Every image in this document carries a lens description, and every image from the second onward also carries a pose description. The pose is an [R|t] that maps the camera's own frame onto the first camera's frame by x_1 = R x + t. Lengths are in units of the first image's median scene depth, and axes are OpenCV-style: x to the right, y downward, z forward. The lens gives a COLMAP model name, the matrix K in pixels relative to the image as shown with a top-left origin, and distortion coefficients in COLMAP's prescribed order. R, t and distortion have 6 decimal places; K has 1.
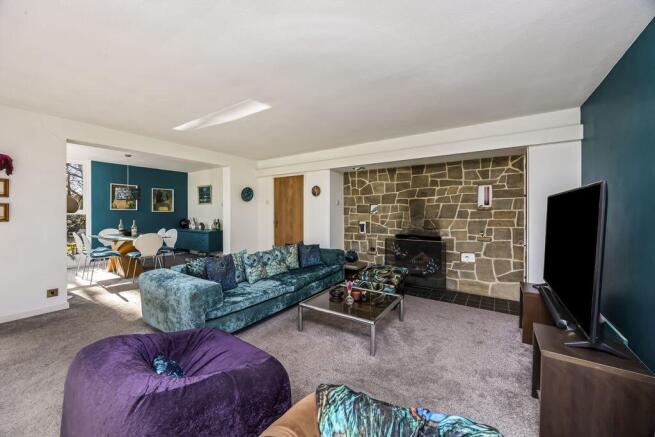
lens RADIAL K [[252.9, 0, 327.8], [0, 252.9, 216.0], [0, 0, 1]] dist [-0.002476, -0.000138]
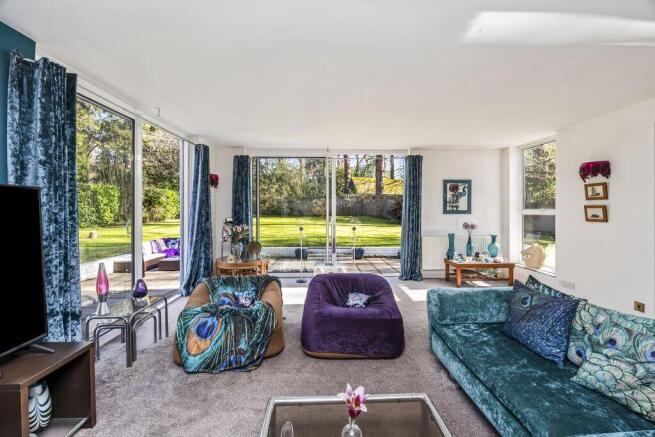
lens RADIAL K [[272.9, 0, 327.5], [0, 272.9, 213.5], [0, 0, 1]] dist [-0.015780, 0.001063]
pose [[-0.811496, 0.005523, -0.584332, 0.344230], [-0.009072, 0.999716, 0.022047, -0.028880], [0.584288, 0.023192, -0.811215, 1.226318]]
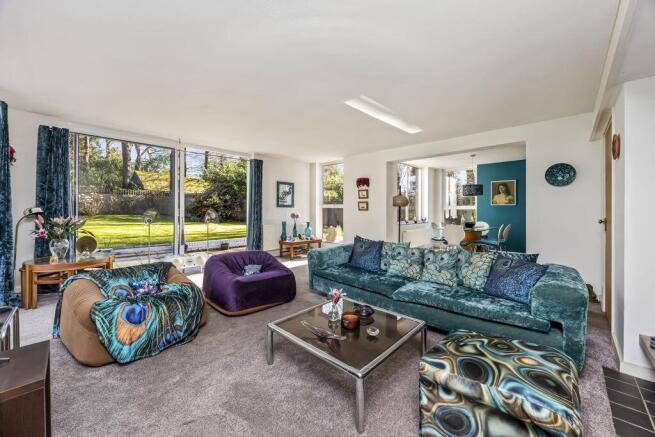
lens RADIAL K [[252.9, 0, 327.7], [0, 252.9, 213.8], [0, 0, 1]] dist [-0.002476, -0.000138]
pose [[-0.168746, 0.008702, -0.985621, 0.758016], [-0.018052, 0.999766, 0.011917, 0.029145], [0.985494, 0.019803, -0.168550, 1.021799]]
